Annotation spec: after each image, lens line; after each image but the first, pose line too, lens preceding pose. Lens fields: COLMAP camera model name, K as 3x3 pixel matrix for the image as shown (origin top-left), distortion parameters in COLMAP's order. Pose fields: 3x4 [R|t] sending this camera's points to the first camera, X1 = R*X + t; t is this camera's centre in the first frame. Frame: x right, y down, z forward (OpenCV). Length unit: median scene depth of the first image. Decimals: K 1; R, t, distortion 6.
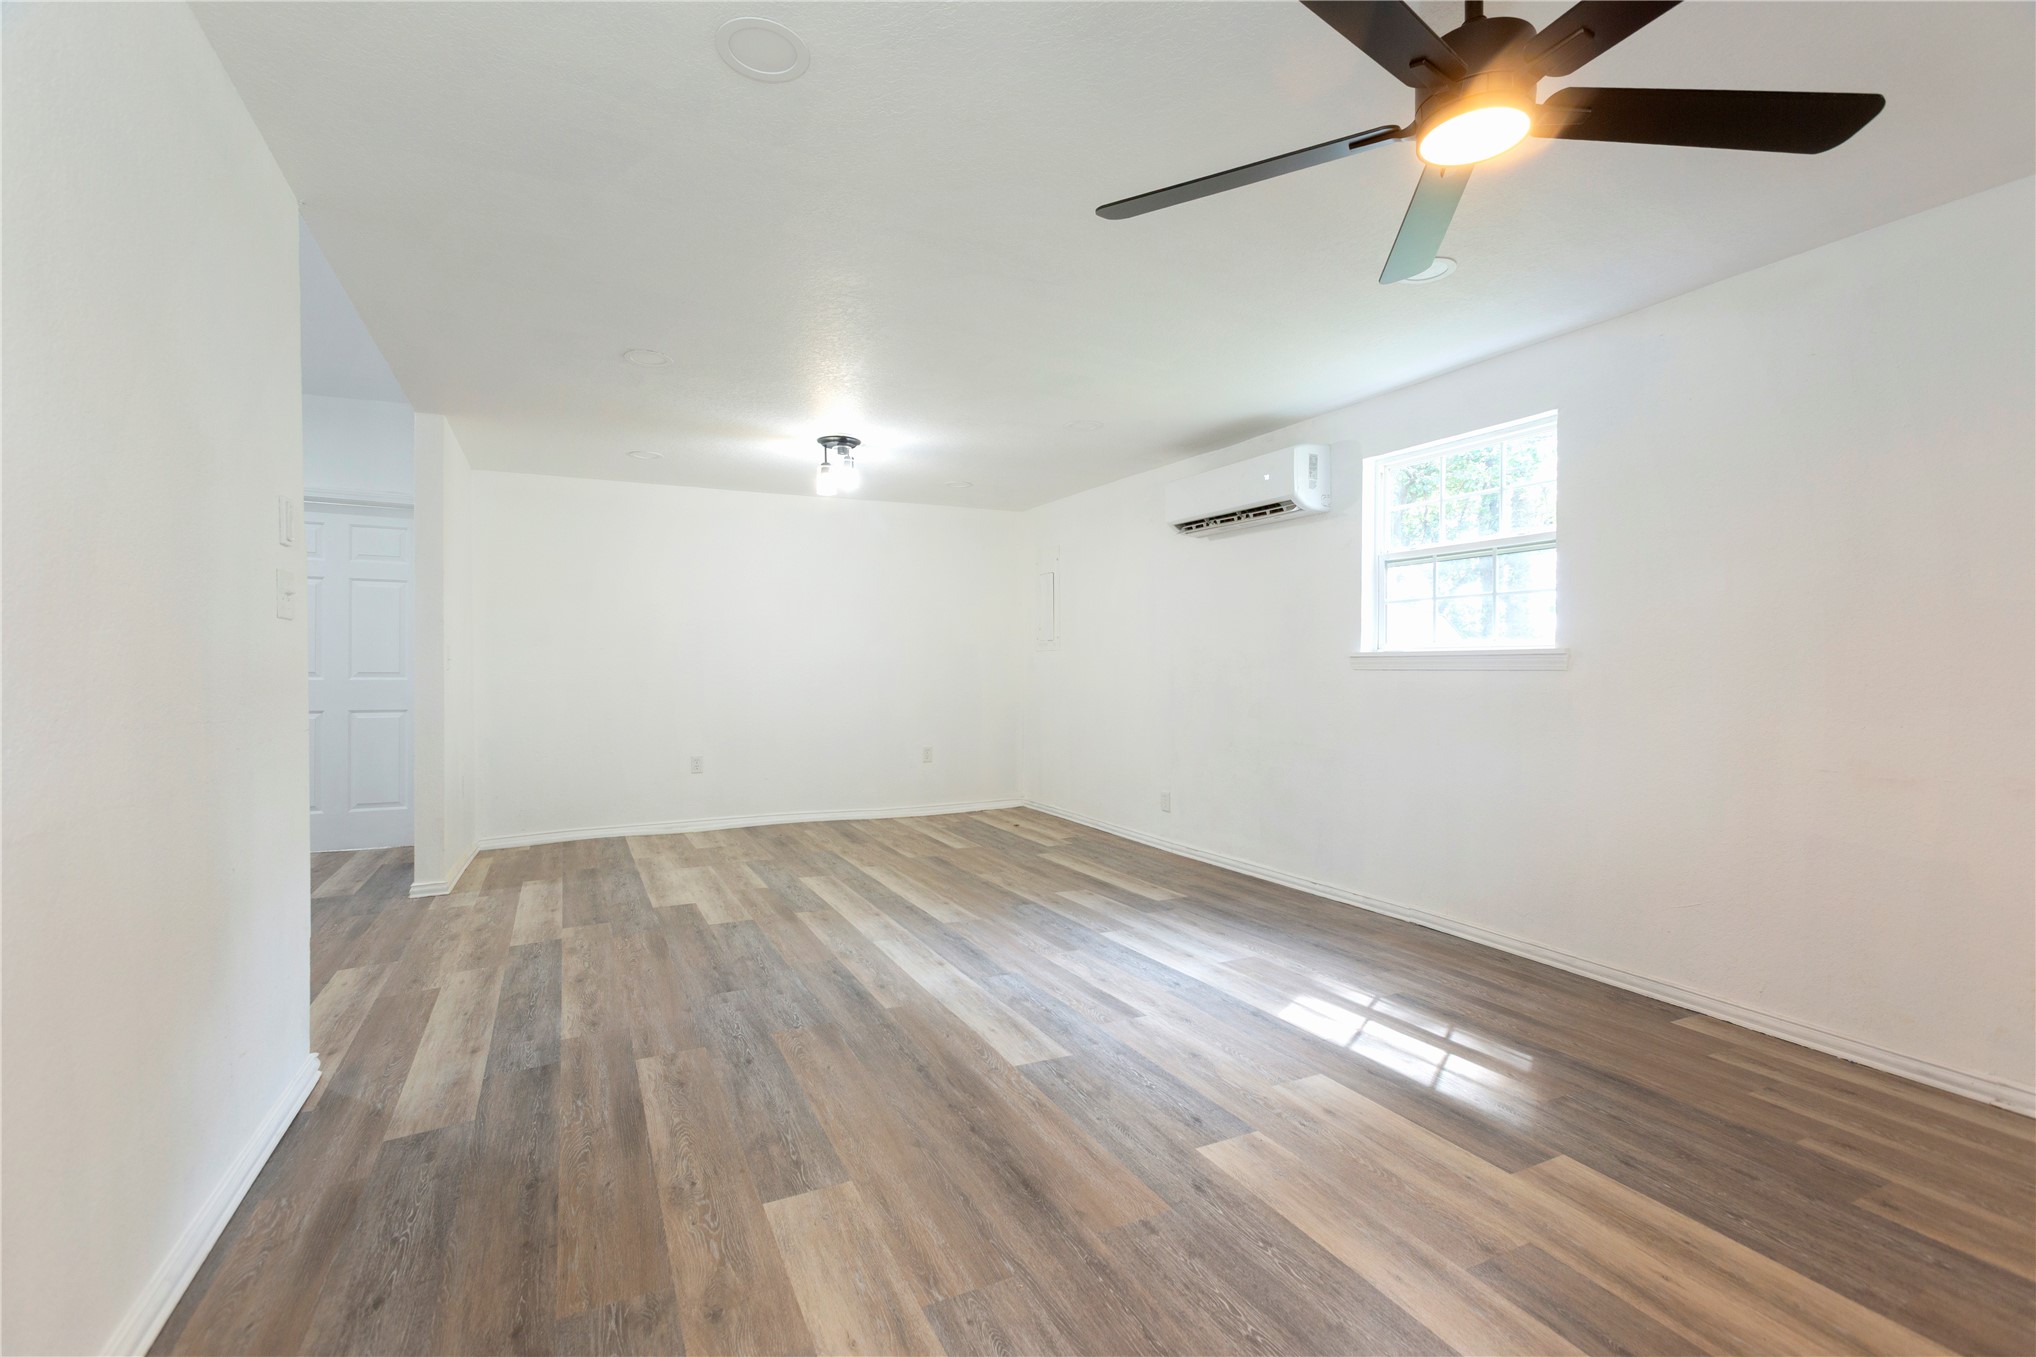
lens RADIAL K [[899.0, 0, 1014.0], [0, 899.0, 688.4], [0, 0, 1]] dist [-0.013392, 0.011026]
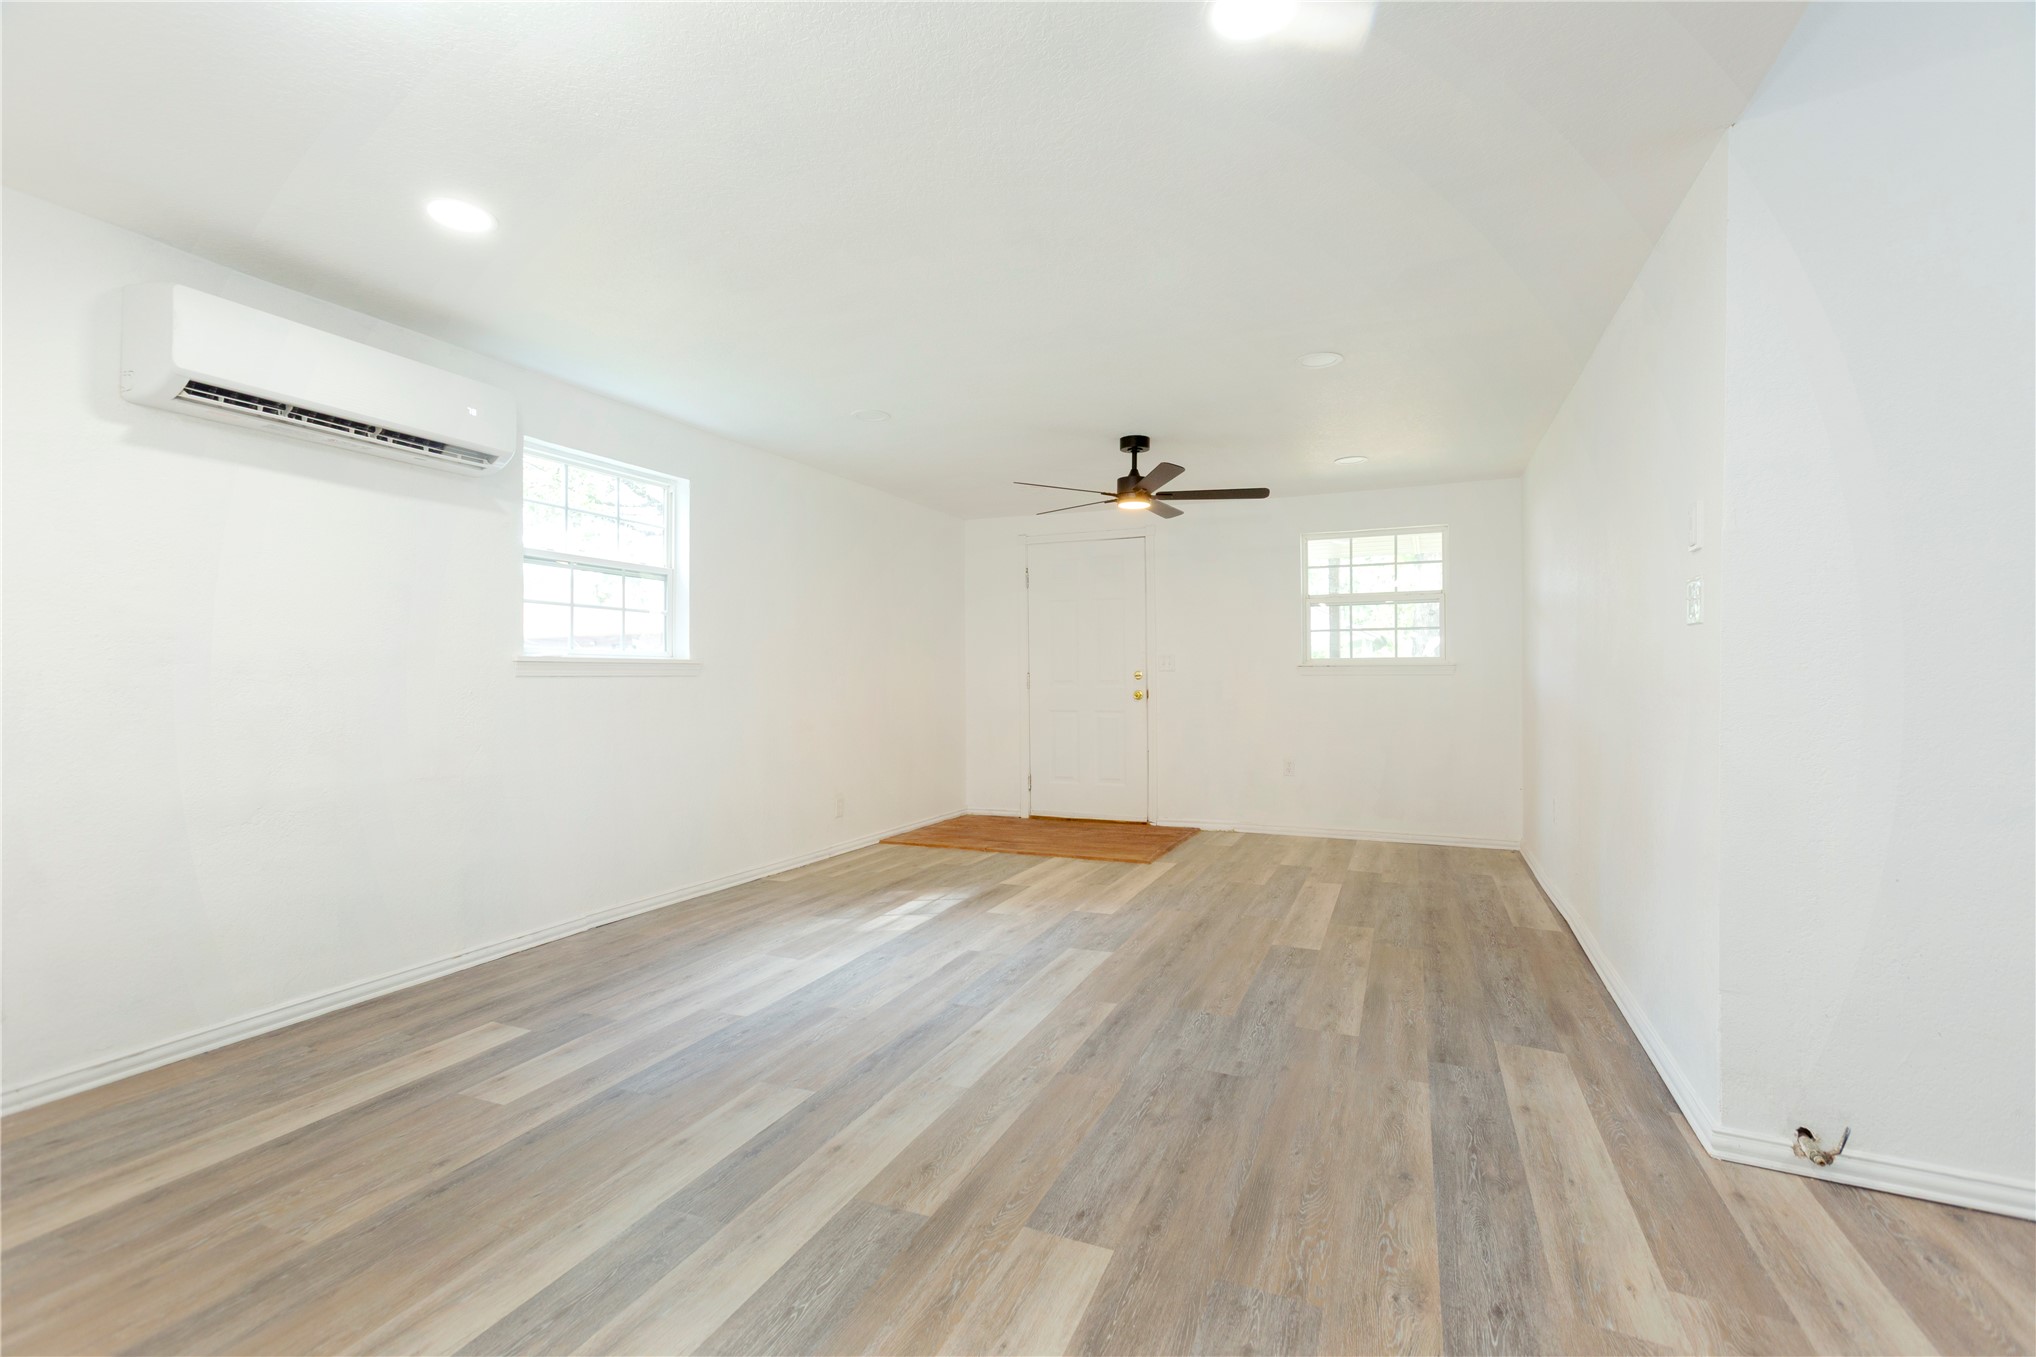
lens RADIAL K [[899.0, 0, 1017.3], [0, 899.0, 669.6], [0, 0, 1]] dist [-0.013392, 0.011026]
pose [[-0.641929, 0.005827, 0.766742, -0.785898], [0.016245, 0.999850, 0.006002, -0.032195], [-0.766592, 0.016309, -0.641928, 1.590833]]
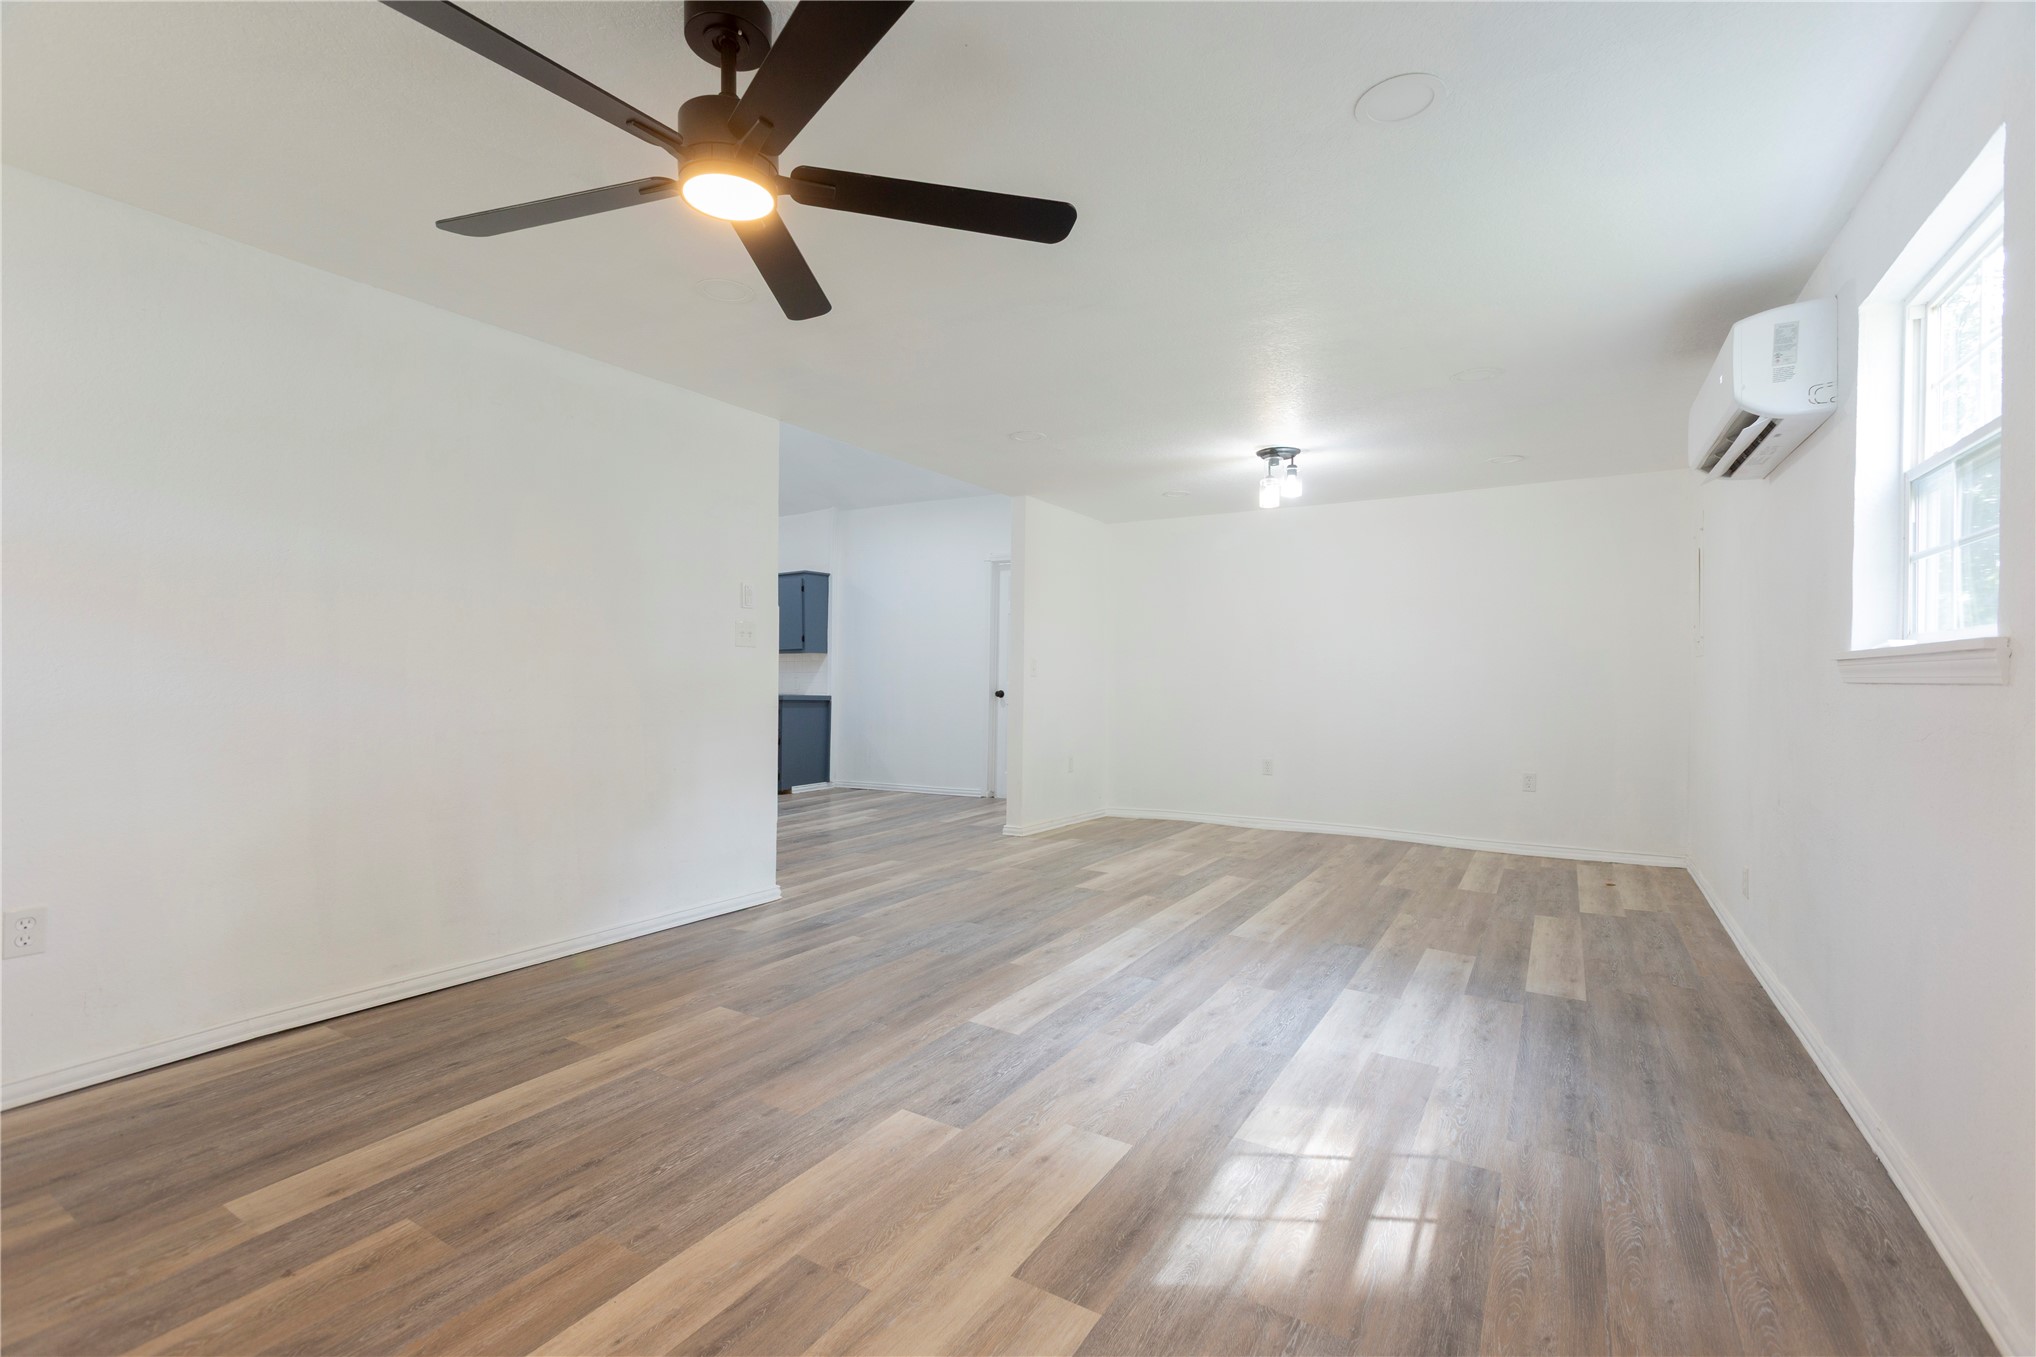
lens RADIAL K [[899.0, 0, 1011.0], [0, 899.0, 685.5], [0, 0, 1]] dist [-0.013392, 0.011026]
pose [[0.524329, 0.012059, -0.851431, 0.785409], [-0.025022, 0.999686, -0.001250, -0.006265], [0.851148, 0.021960, 0.524466, 0.340721]]
